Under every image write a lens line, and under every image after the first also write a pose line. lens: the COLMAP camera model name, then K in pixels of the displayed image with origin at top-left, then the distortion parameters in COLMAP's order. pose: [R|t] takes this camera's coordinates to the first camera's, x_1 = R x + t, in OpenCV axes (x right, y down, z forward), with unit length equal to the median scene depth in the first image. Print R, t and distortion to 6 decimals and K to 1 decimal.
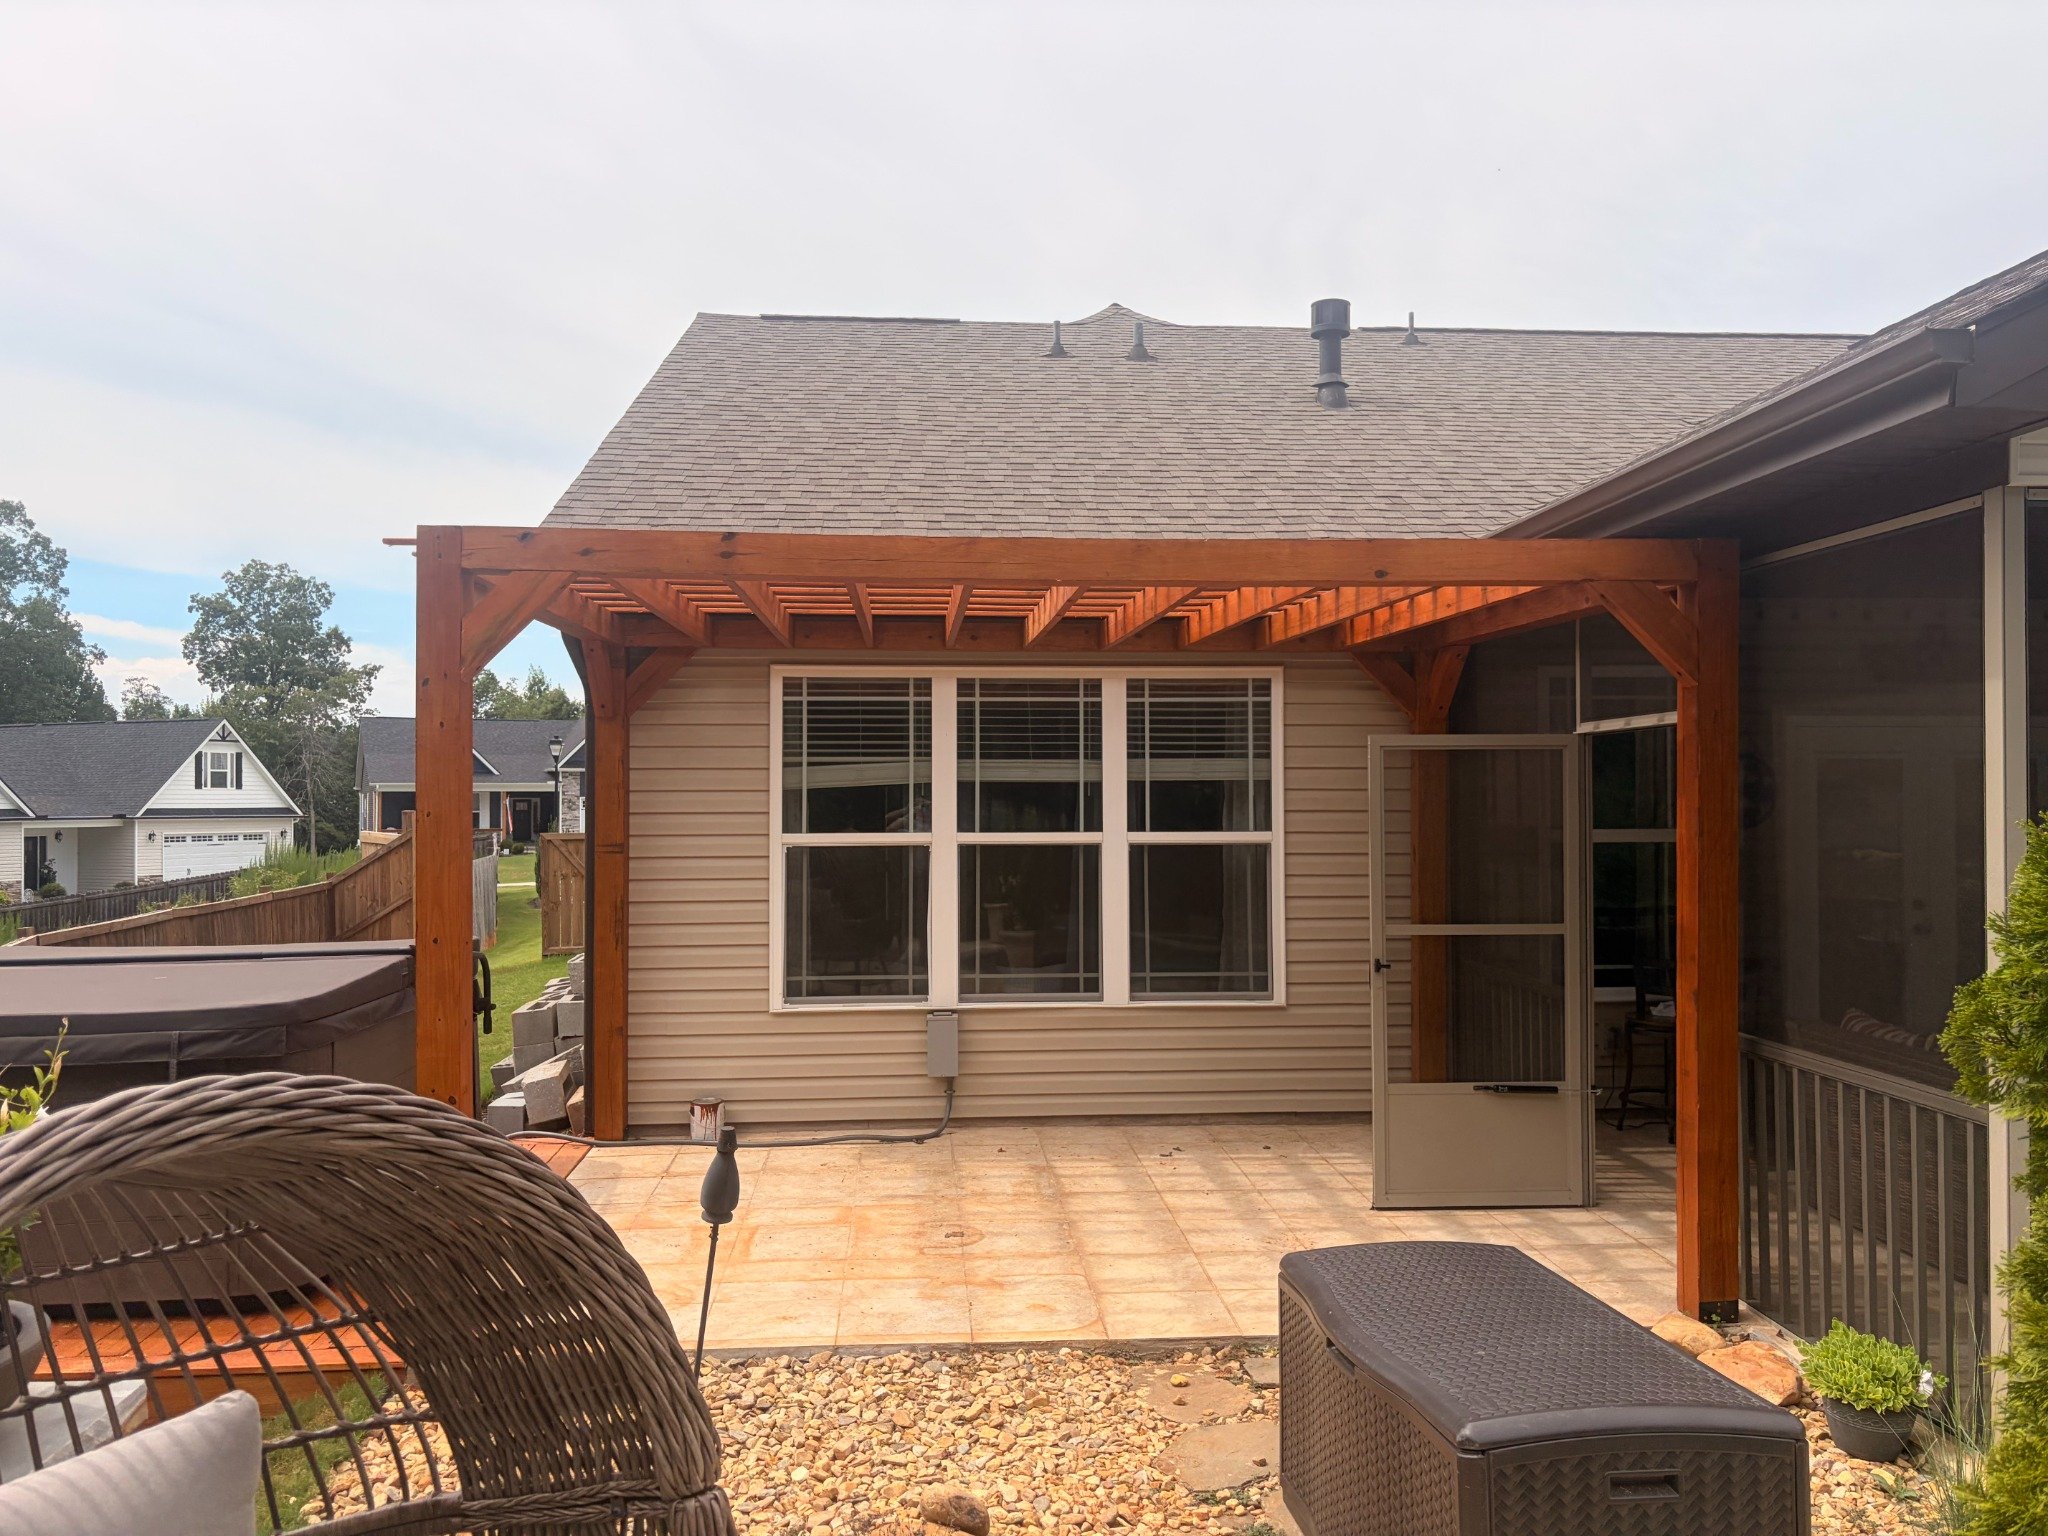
lens RADIAL K [[1561.2, 0, 1012.2], [0, 1561.2, 760.6], [0, 0, 1]] dist [0.025897, -0.018053]
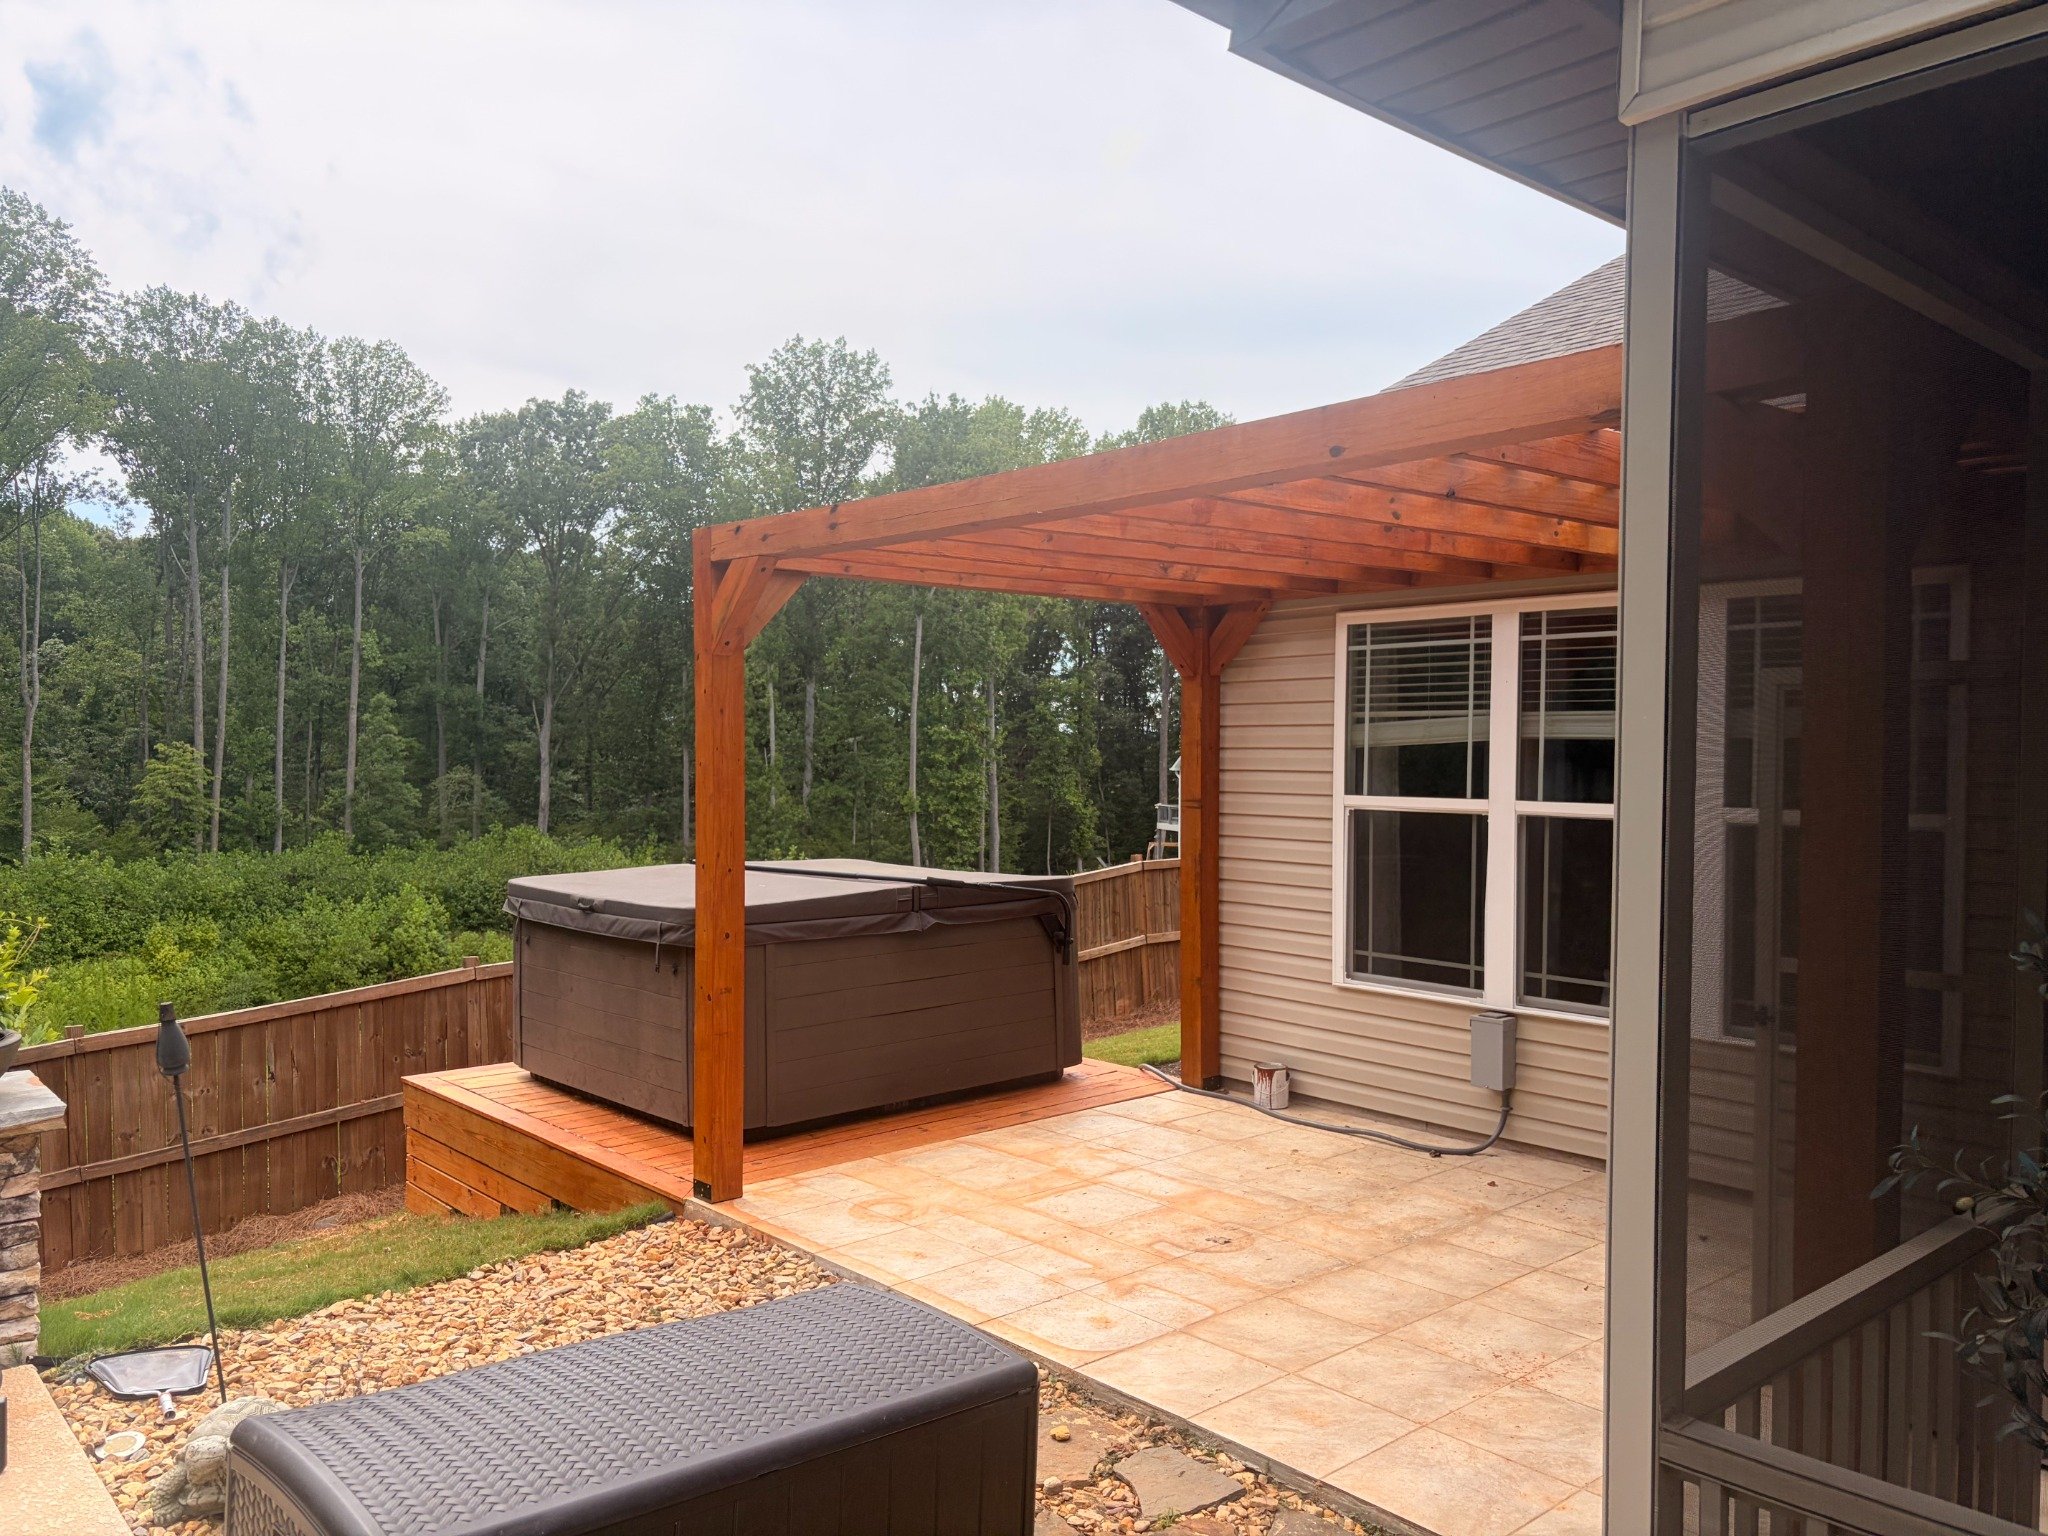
lens RADIAL K [[1561.2, 0, 1017.8], [0, 1561.2, 780.2], [0, 0, 1]] dist [0.025897, -0.018053]
pose [[0.596049, 0.022562, -0.802631, 0.478778], [0.009991, 0.999319, 0.035510, 0.003188], [0.802886, -0.029185, 0.595418, 0.293348]]
